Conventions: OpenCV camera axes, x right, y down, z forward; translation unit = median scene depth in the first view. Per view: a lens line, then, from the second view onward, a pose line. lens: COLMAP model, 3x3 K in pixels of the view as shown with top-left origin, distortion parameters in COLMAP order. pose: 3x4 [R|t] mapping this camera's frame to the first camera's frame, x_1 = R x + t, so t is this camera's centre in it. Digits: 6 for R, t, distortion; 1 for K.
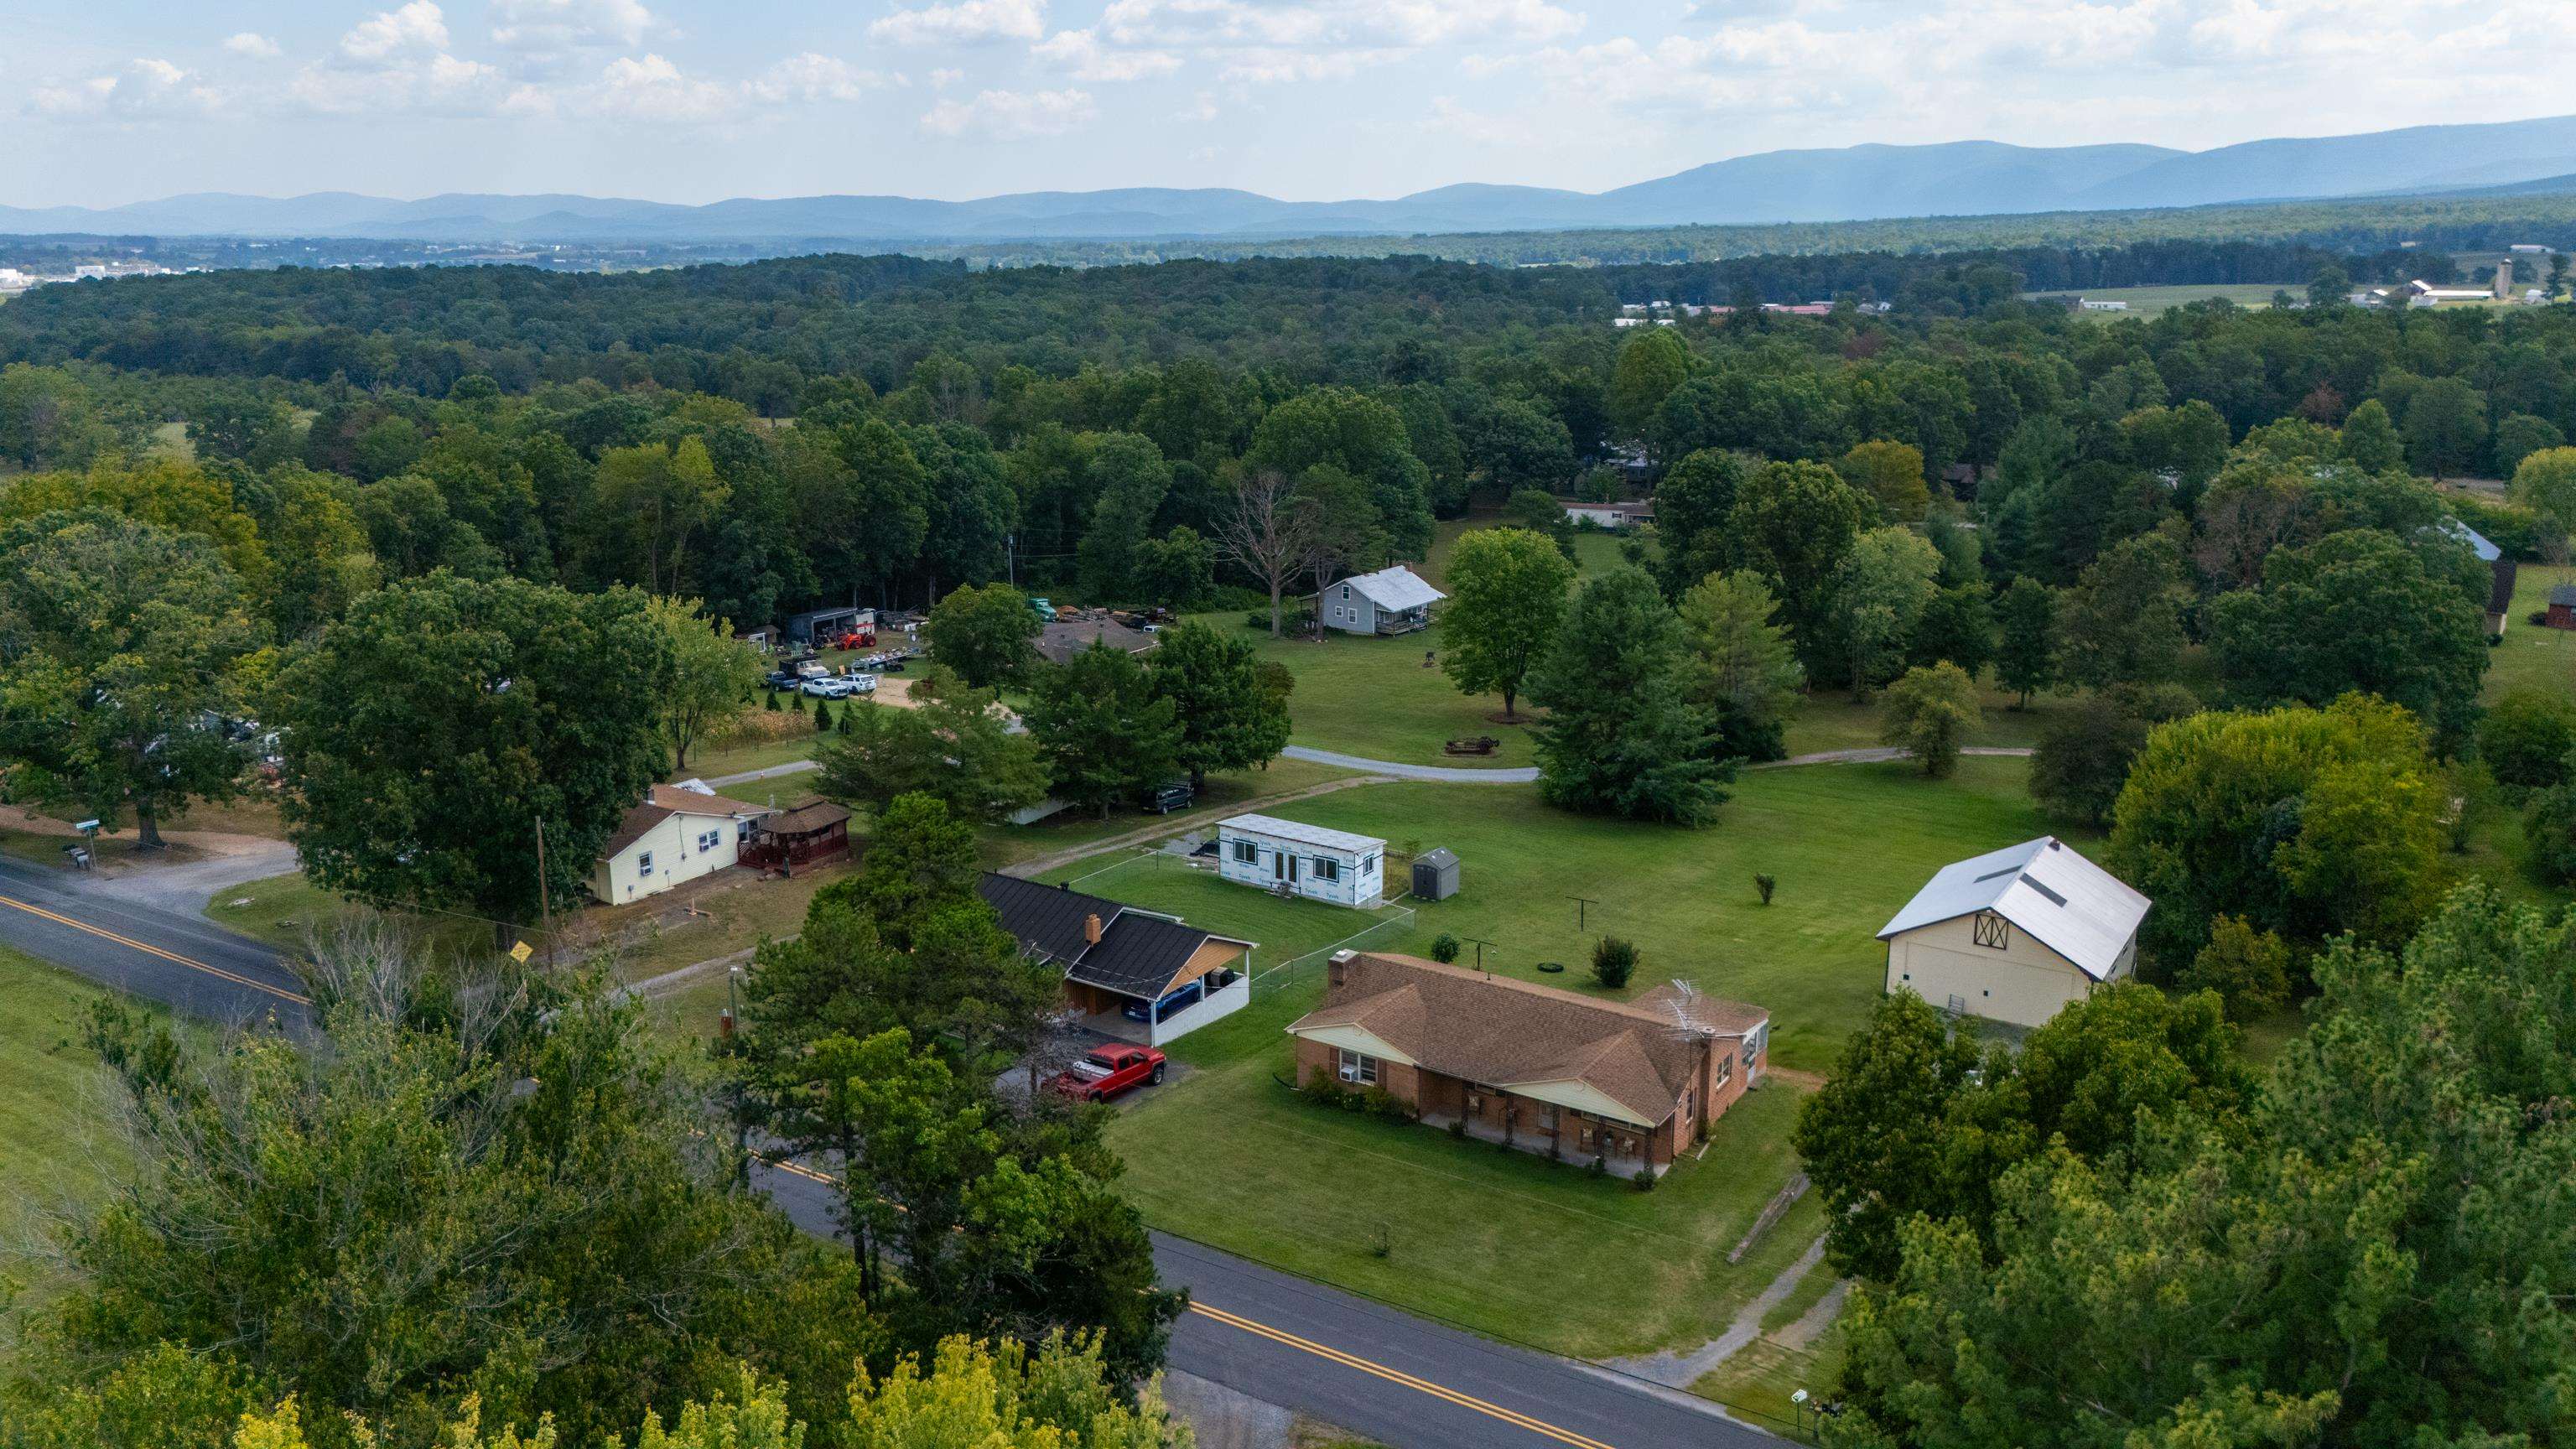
lens RADIAL K [[1900.5, 0, 1288.0], [0, 1900.5, 724.5], [0, 0, 1]] dist [0.140398, -0.323855]
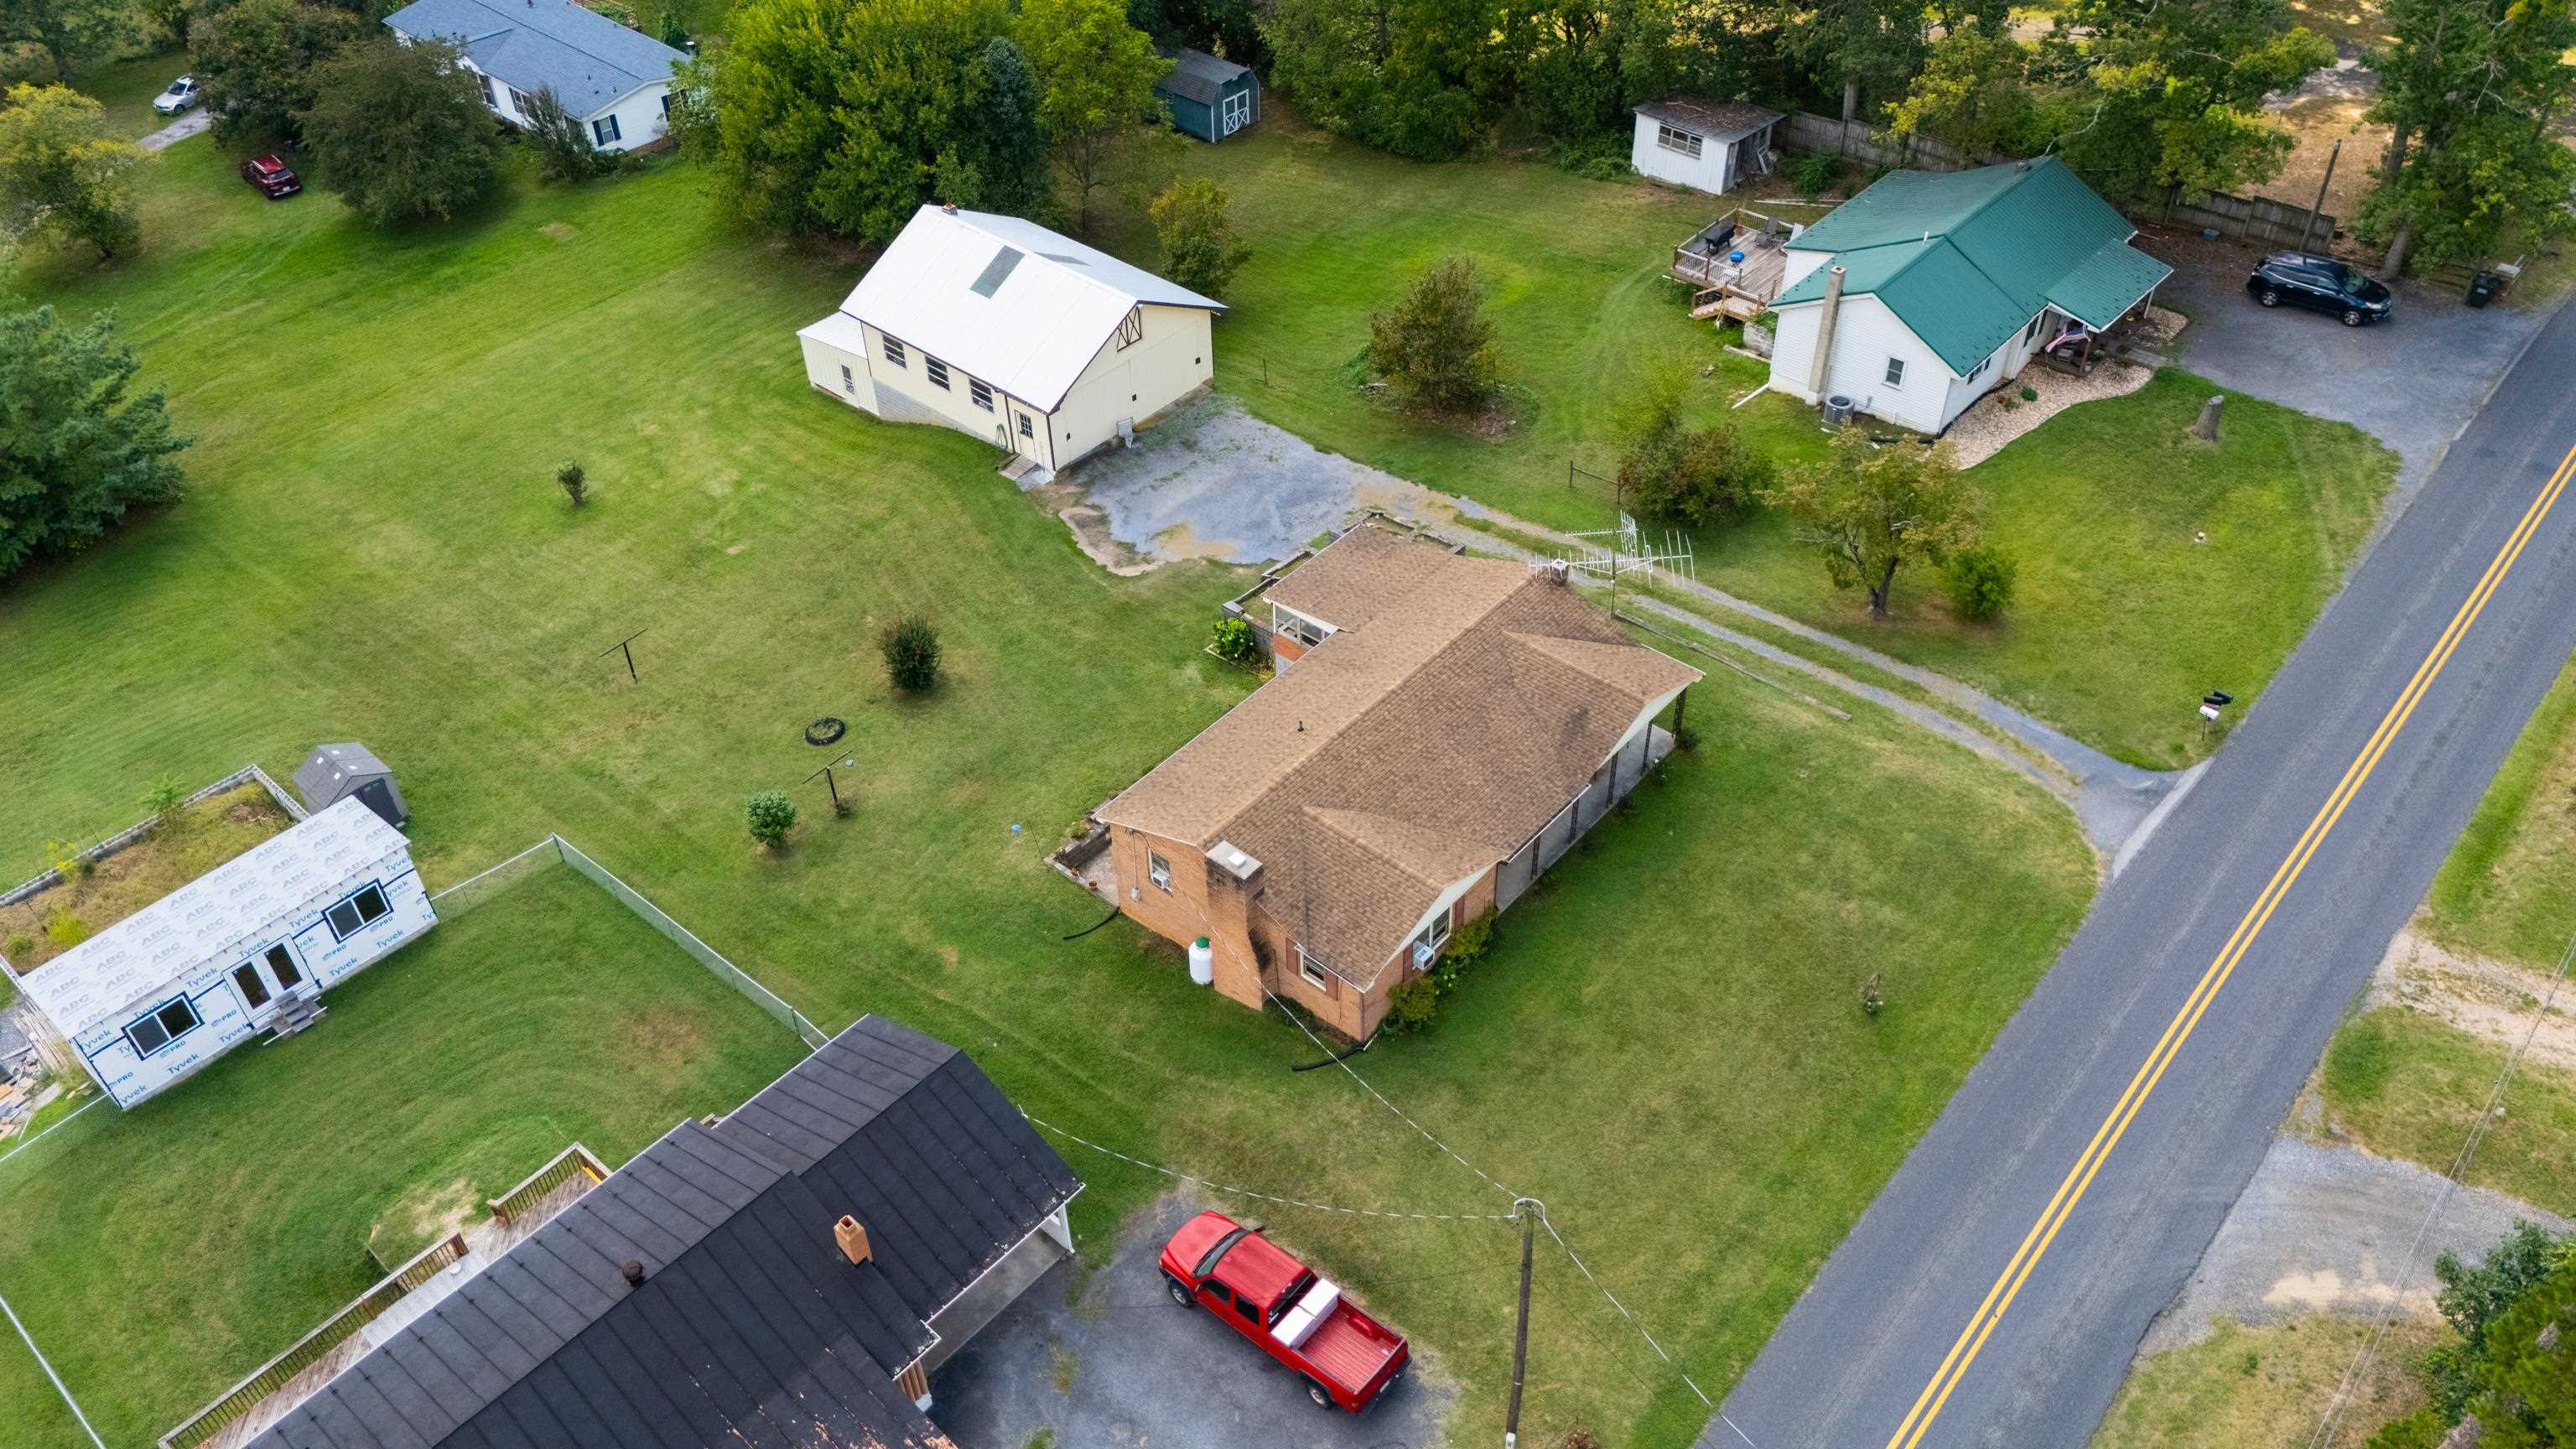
lens RADIAL K [[1907.2, 0, 1288.0], [0, 1907.2, 724.5], [0, 0, 1]] dist [0.070690, -0.069587]
pose [[0.144317, -0.653097, 0.743395, -0.320997], [0.271290, 0.748589, 0.604993, -0.224695], [-0.951617, 0.114365, 0.285213, 0.658419]]
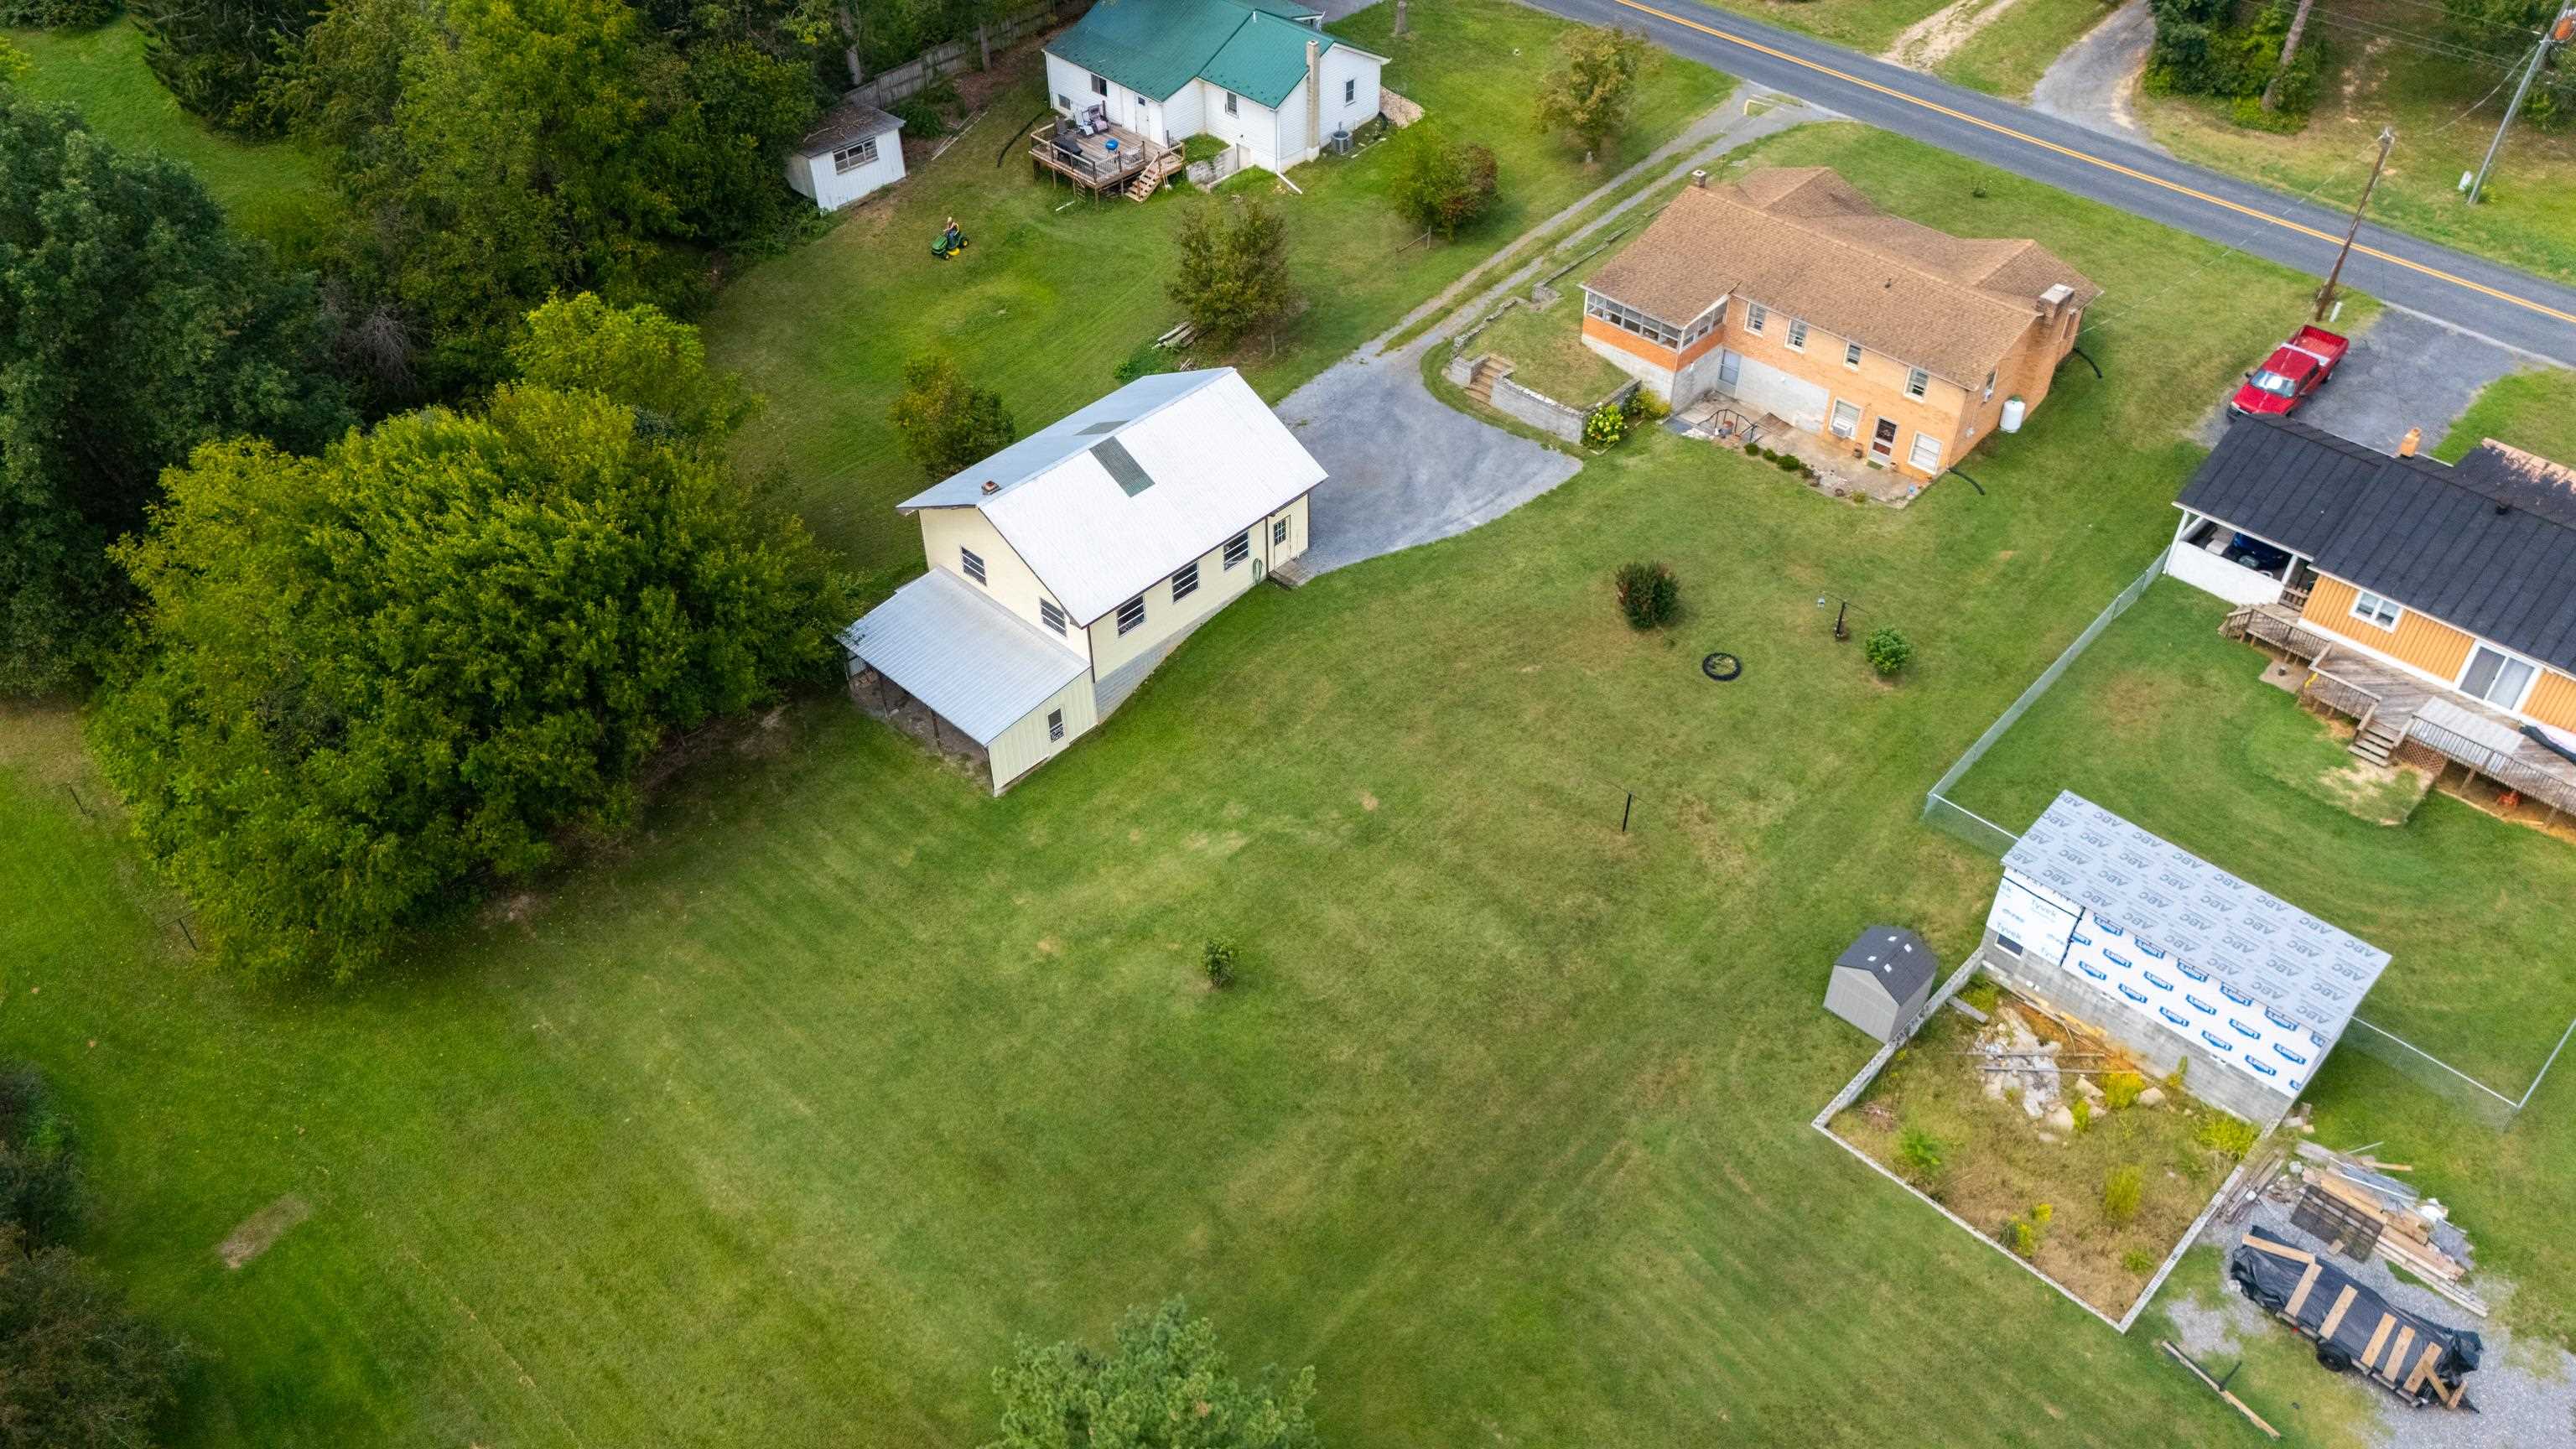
lens RADIAL K [[1907.2, 0, 1288.0], [0, 1907.2, 724.5], [0, 0, 1]] dist [0.070690, -0.069587]
pose [[-0.981455, -0.117272, 0.151638, 0.182976], [0.061417, 0.556971, 0.828258, -0.440973], [-0.181589, 0.822211, -0.539439, 1.408878]]
